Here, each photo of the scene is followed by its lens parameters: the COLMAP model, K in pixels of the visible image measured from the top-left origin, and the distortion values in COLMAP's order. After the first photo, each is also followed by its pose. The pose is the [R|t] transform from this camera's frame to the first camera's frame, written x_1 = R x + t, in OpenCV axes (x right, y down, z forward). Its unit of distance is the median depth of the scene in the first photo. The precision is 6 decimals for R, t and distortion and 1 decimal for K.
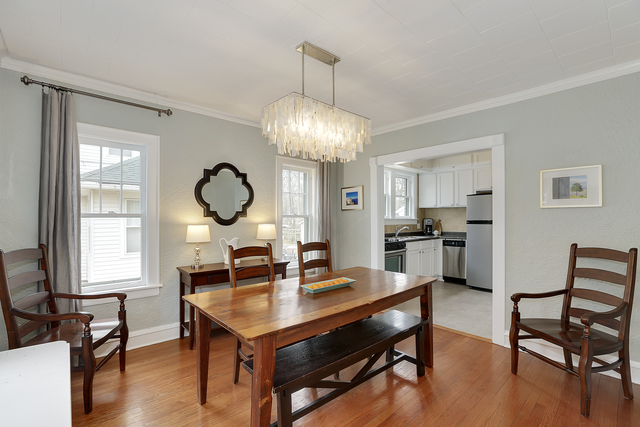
lens RADIAL K [[294.1, 0, 331.4], [0, 294.1, 220.9], [0, 0, 1]] dist [-0.023359, 0.001033]
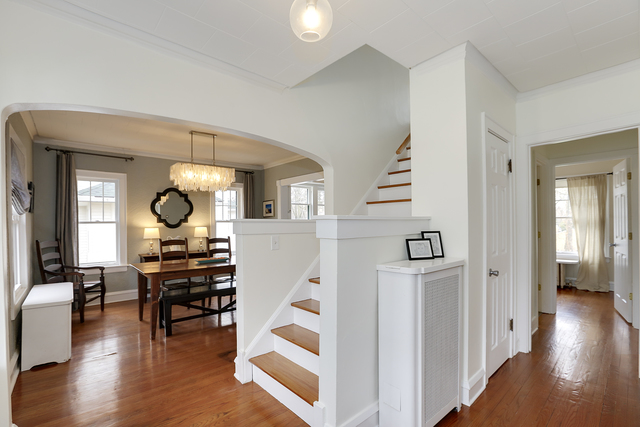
lens RADIAL K [[301.5, 0, 321.6], [0, 301.5, 222.7], [0, 0, 1]] dist [-0.002714, -0.000706]
pose [[0.999488, -0.005695, -0.031499, 0.559534], [0.005600, 0.999980, -0.003098, -0.005359], [0.031516, 0.002920, 0.999499, -0.656320]]
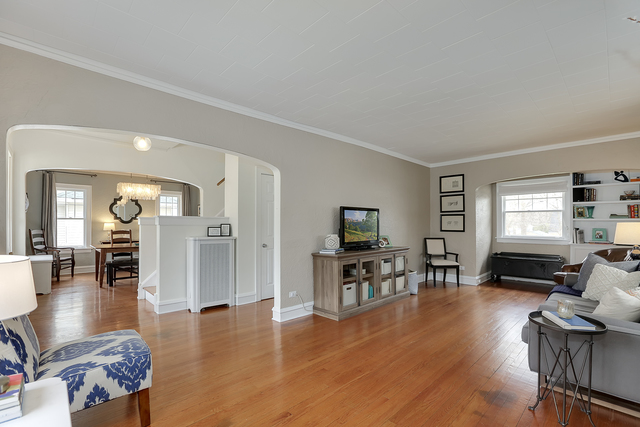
lens RADIAL K [[301.5, 0, 321.6], [0, 301.5, 222.7], [0, 0, 1]] dist [-0.002714, -0.000706]
pose [[0.999938, 0.008130, 0.007581, 1.281685], [-0.008097, 0.999958, -0.004349, 0.007742], [-0.007616, 0.004287, 0.999962, -1.480373]]
